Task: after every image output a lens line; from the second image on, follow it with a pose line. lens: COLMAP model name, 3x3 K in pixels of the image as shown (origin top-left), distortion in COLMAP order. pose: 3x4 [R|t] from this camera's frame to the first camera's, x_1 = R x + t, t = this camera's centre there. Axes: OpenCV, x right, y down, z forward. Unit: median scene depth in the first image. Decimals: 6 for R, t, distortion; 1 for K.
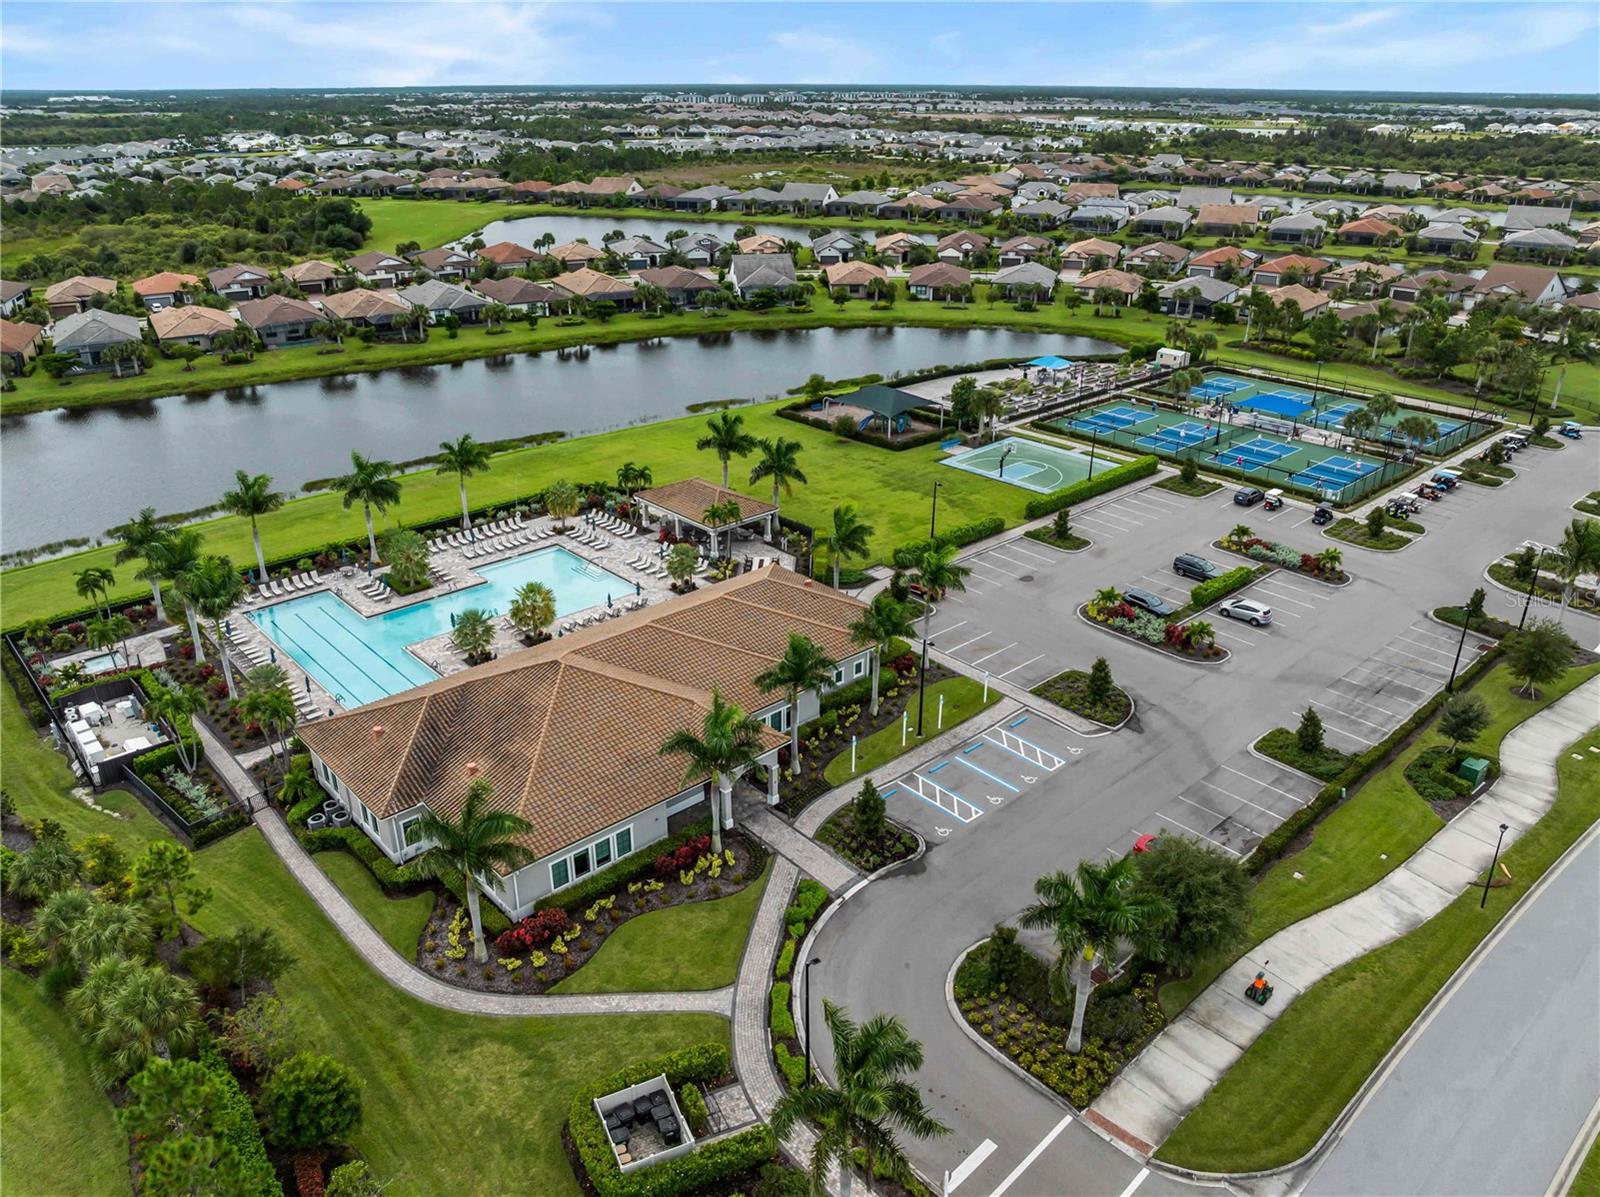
lens RADIAL K [[1133.4, 0, 805.4], [0, 1133.4, 599.7], [0, 0, 1]] dist [-0.043583, 0.006389]
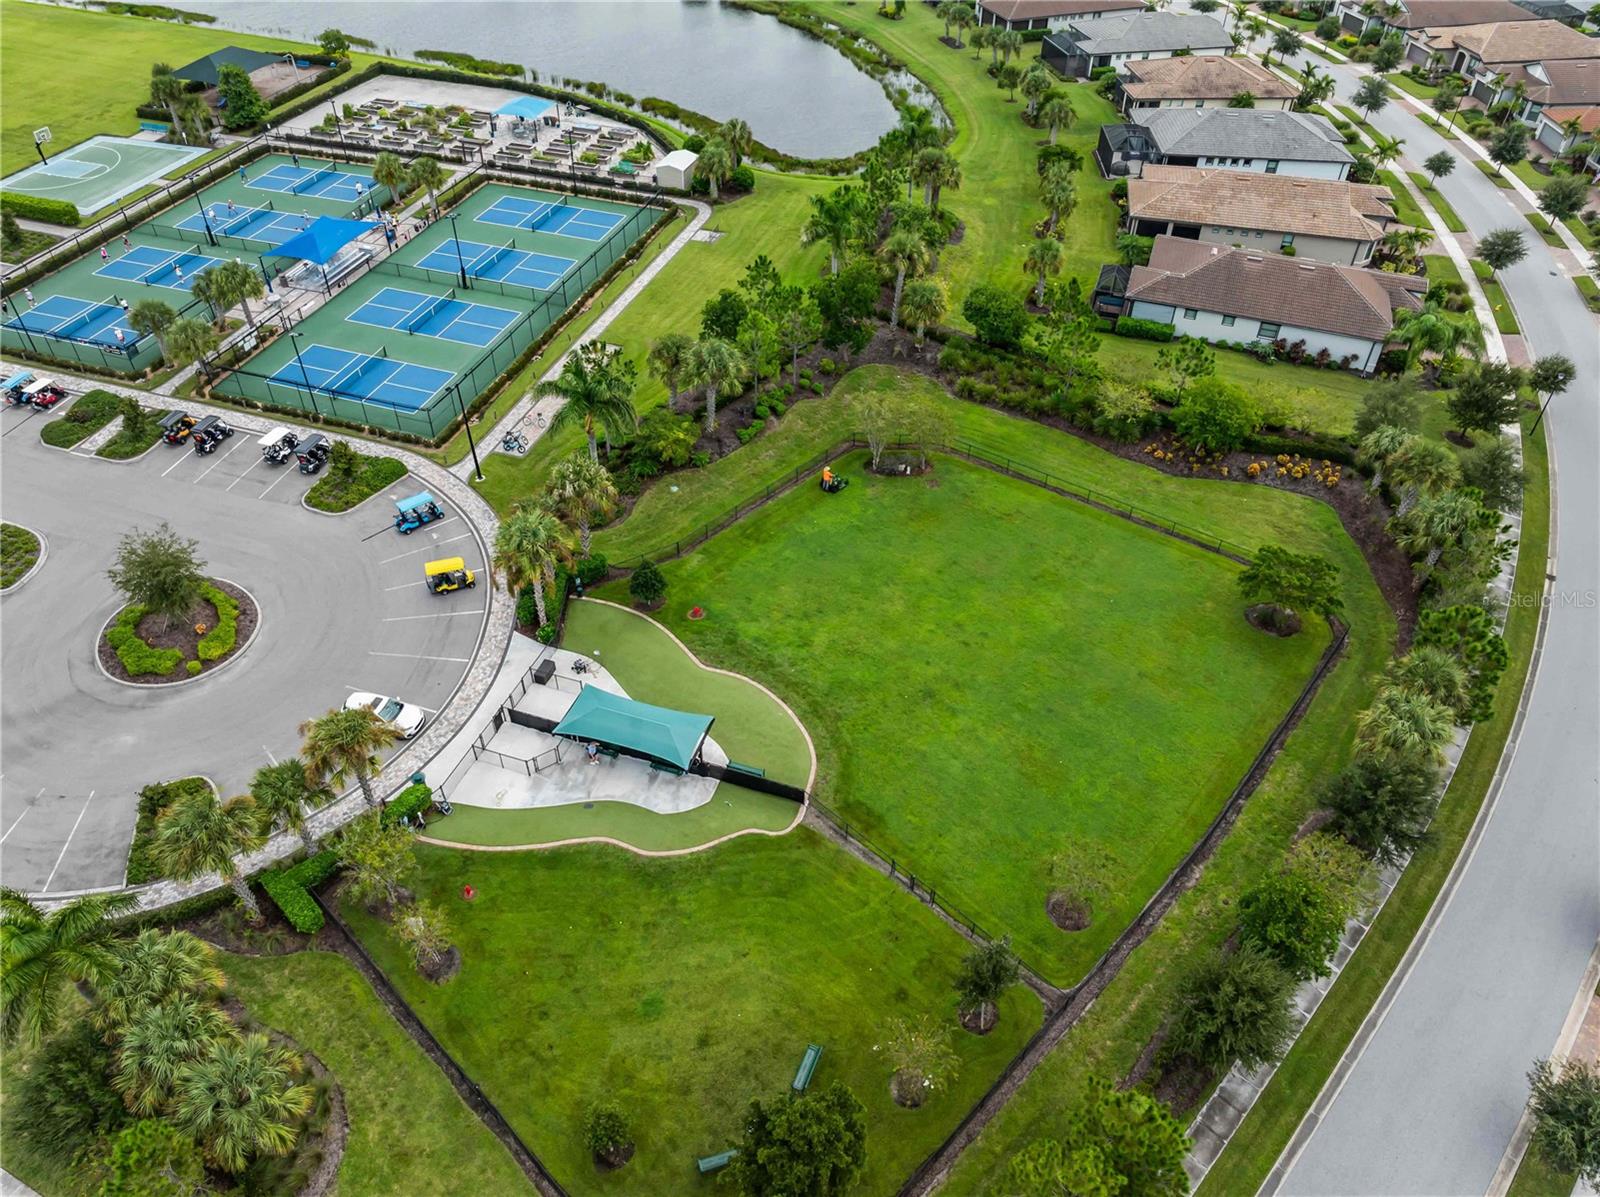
lens RADIAL K [[1133.4, 0, 805.4], [0, 1133.4, 599.7], [0, 0, 1]] dist [-0.043583, 0.006389]
pose [[0.491594, 0.589629, -0.640838, 1.275556], [-0.376168, 0.807481, 0.454393, -0.470592], [0.785387, 0.017686, 0.618752, 0.954054]]
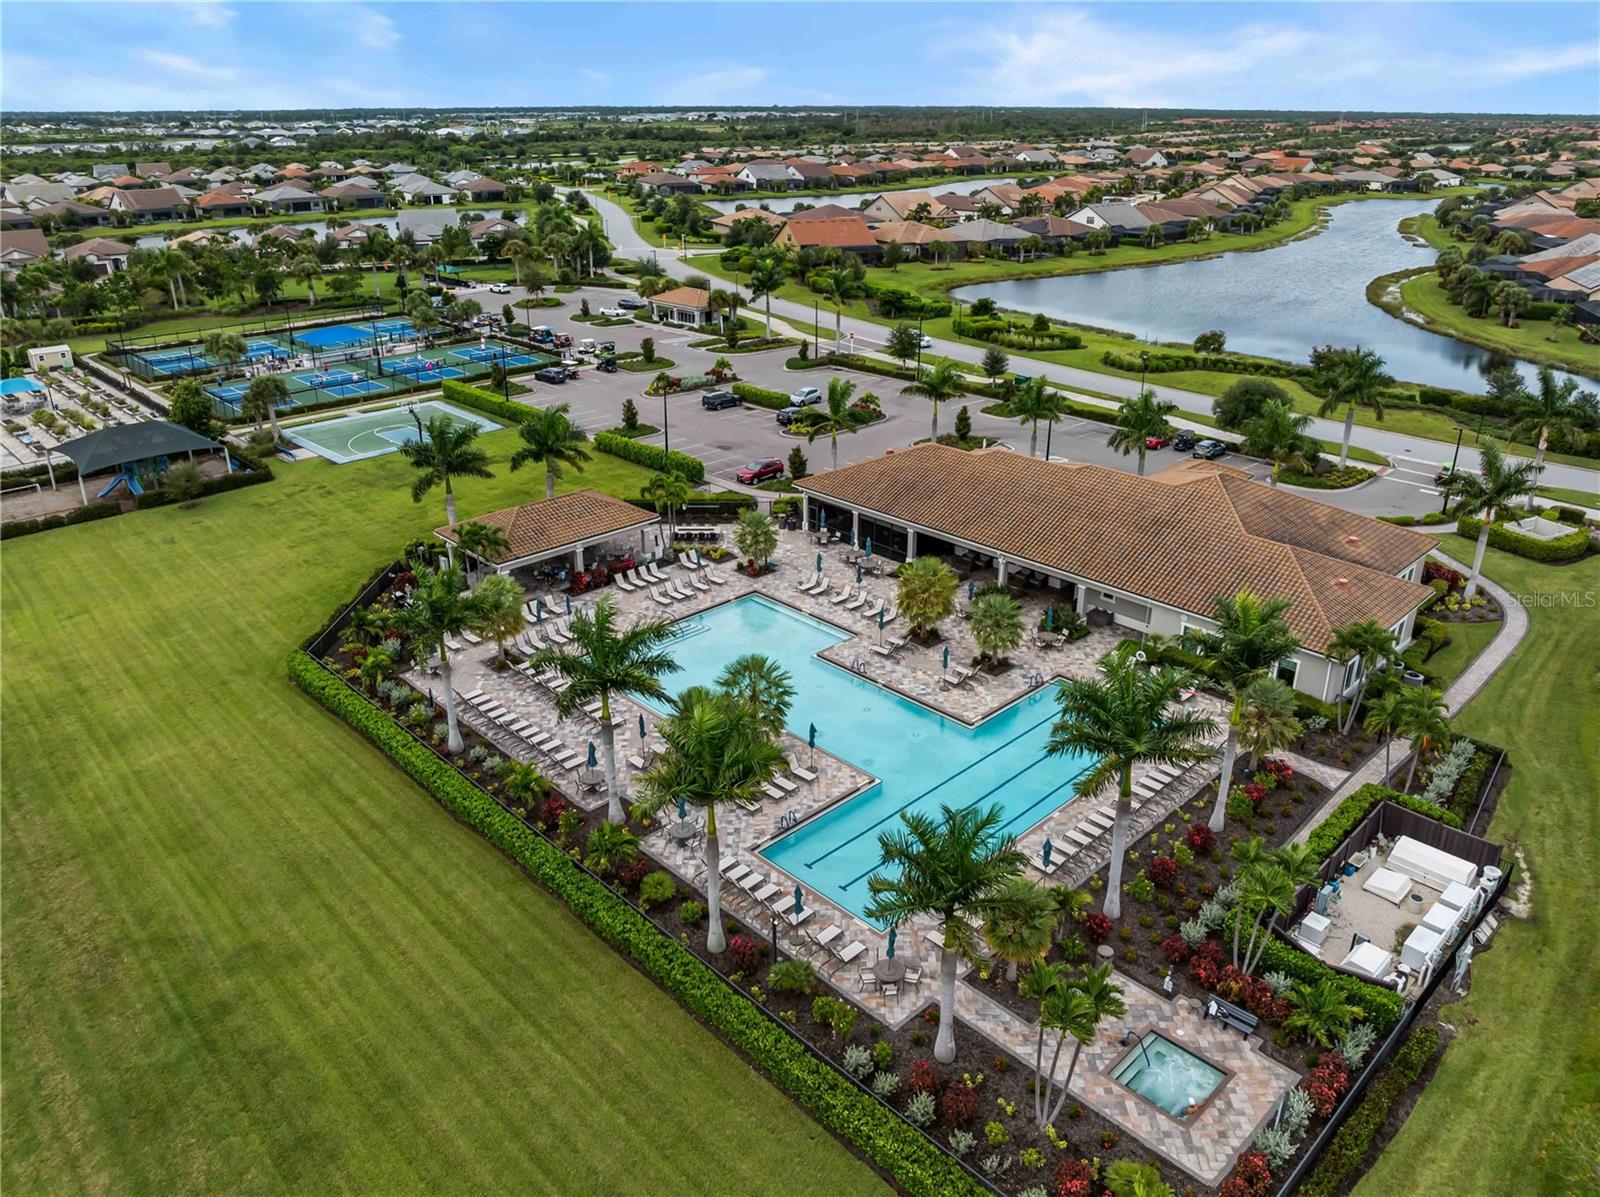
lens RADIAL K [[1133.4, 0, 805.4], [0, 1133.4, 599.7], [0, 0, 1]] dist [-0.043583, 0.006389]
pose [[-0.029997, -0.403259, 0.914594, -0.650207], [0.413438, 0.828059, 0.378664, -0.213804], [-0.910038, 0.389487, 0.141883, 0.687900]]
